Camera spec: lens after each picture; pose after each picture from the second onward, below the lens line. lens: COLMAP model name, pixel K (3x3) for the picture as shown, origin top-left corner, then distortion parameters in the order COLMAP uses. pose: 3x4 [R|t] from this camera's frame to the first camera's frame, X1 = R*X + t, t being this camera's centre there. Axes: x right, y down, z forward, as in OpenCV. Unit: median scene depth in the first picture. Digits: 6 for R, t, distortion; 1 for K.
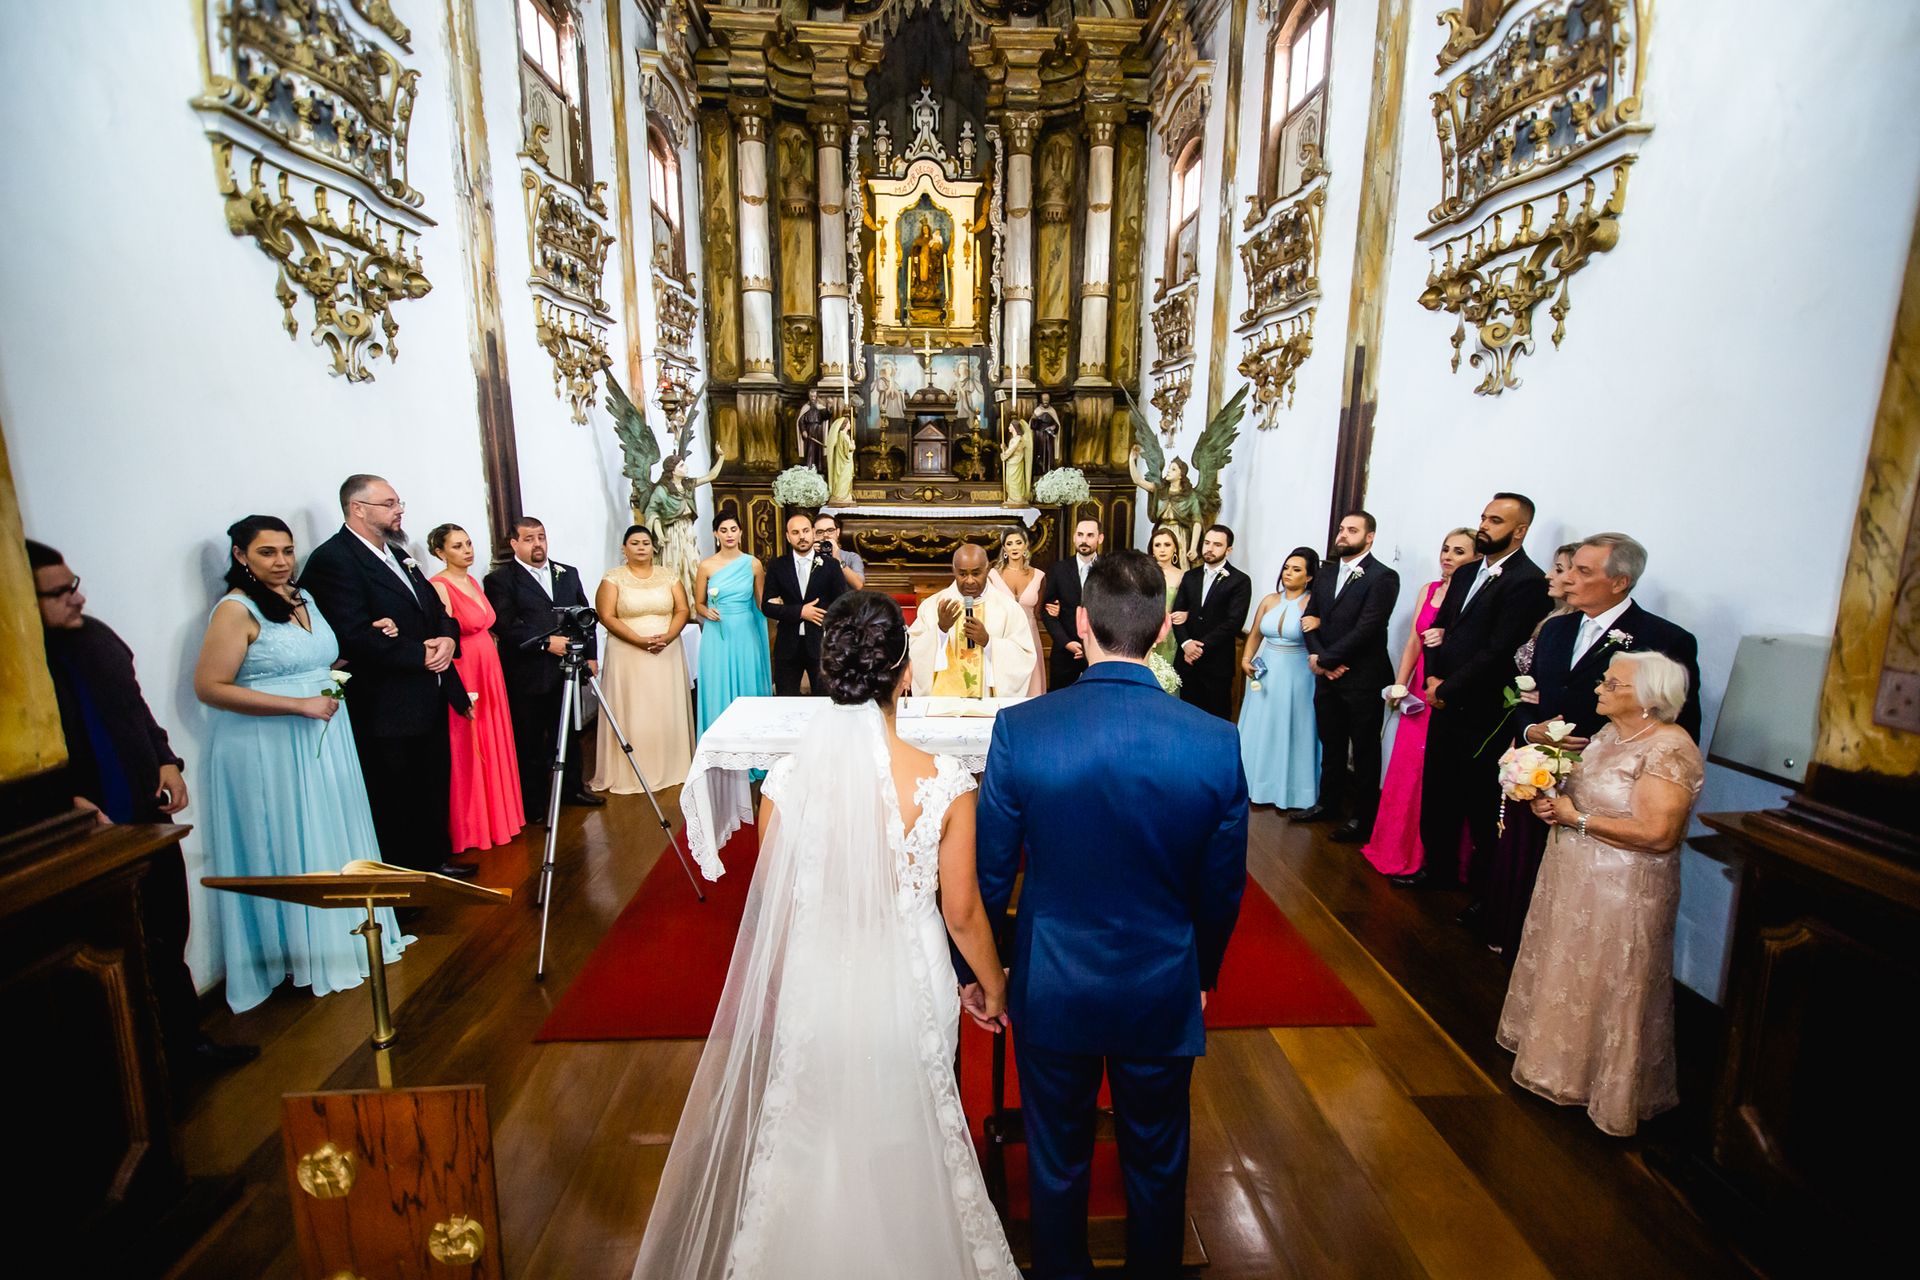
lens RADIAL K [[854.2, 0, 960.0], [0, 854.2, 641.9], [0, 0, 1]] dist [0.001882, 0.000047]
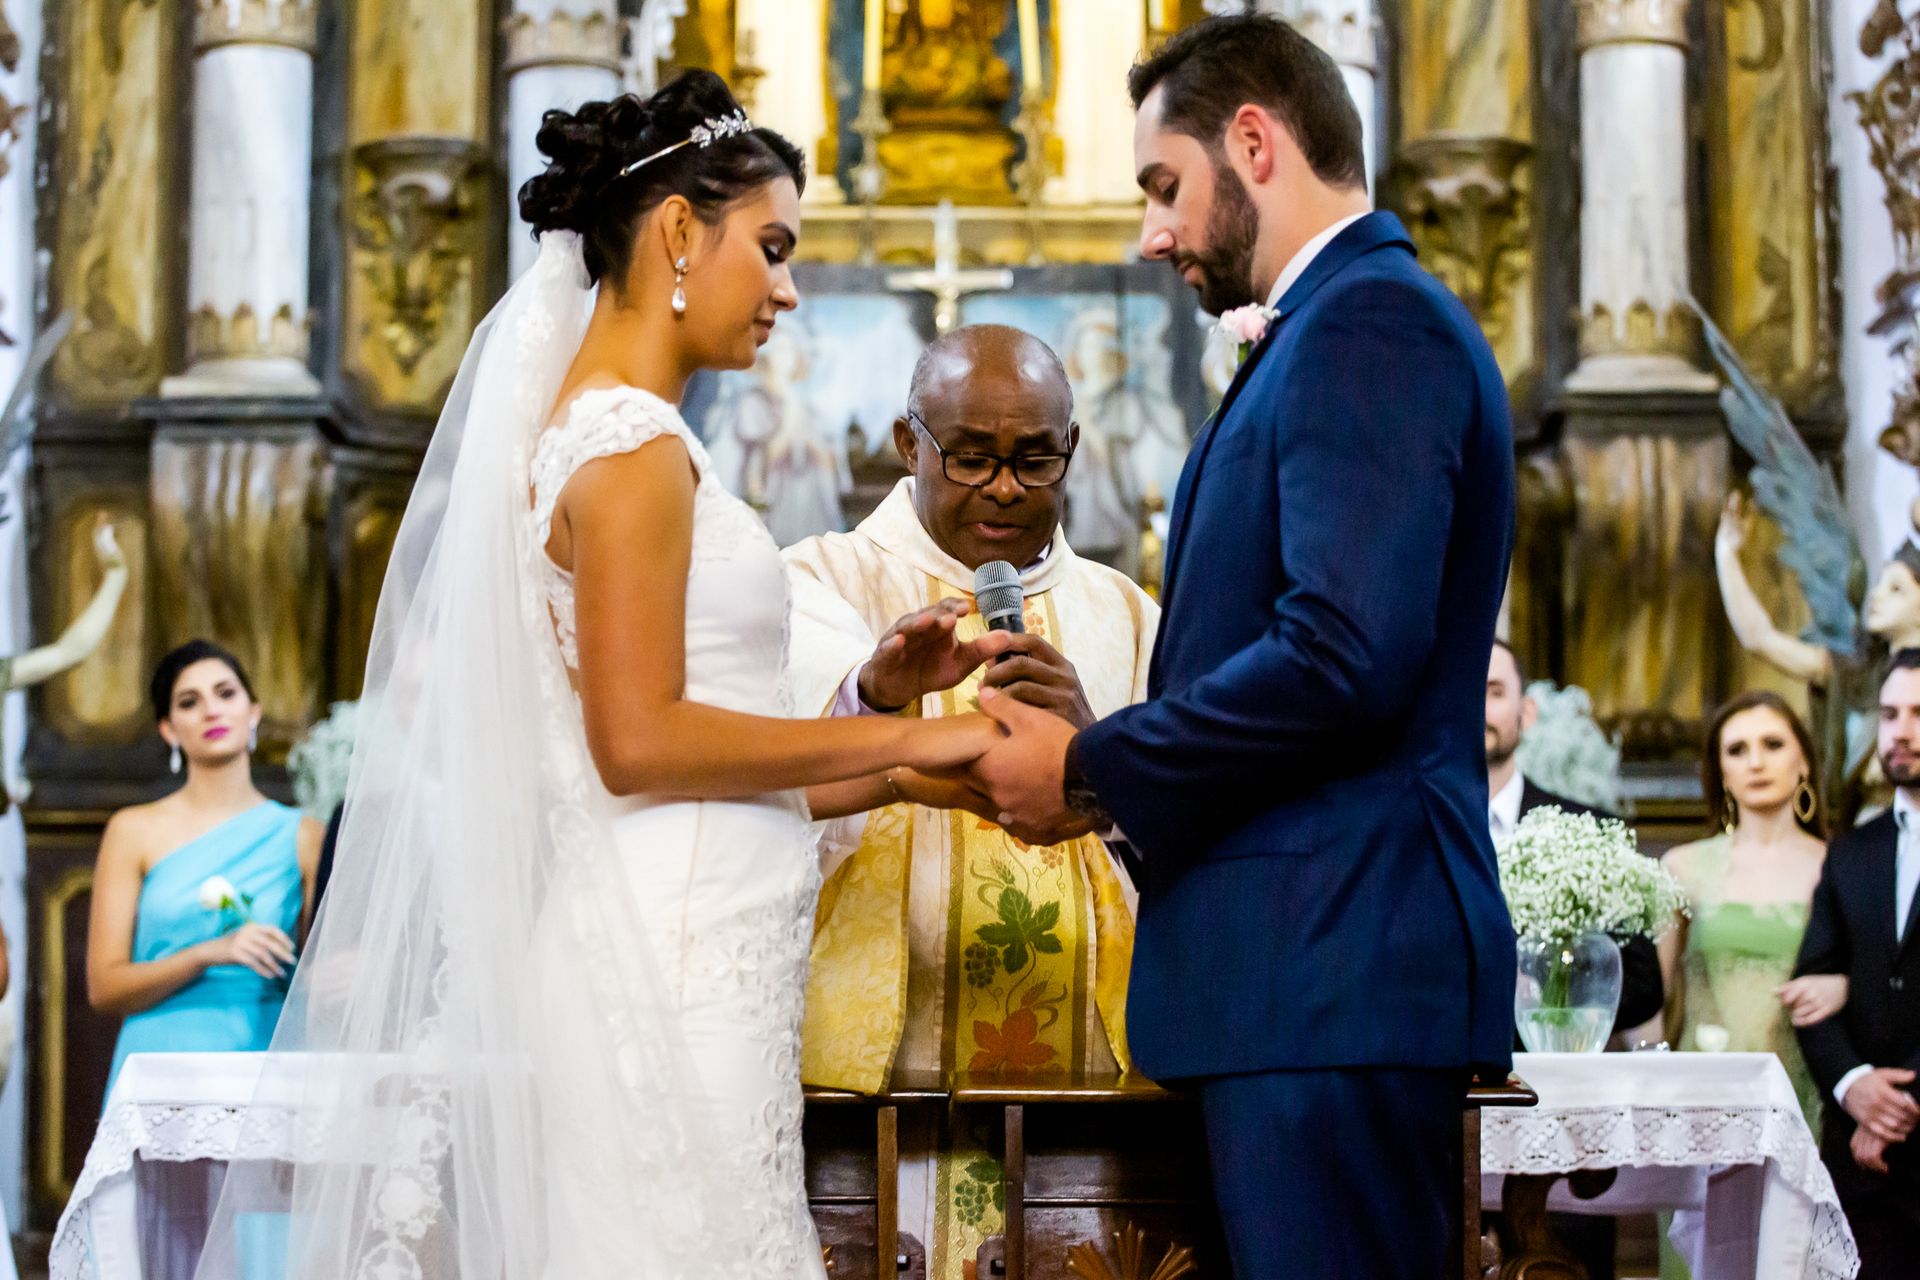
lens RADIAL K [[4538.9, 0, 959.8], [0, 4538.9, 639.1], [0, 0, 1]] dist [-0.104022, 0.000000]
pose [[0.999009, -0.012849, -0.042612, 0.019260], [0.000230, 0.958901, -0.283742, 0.120562], [0.044506, 0.283451, 0.957953, -0.189832]]
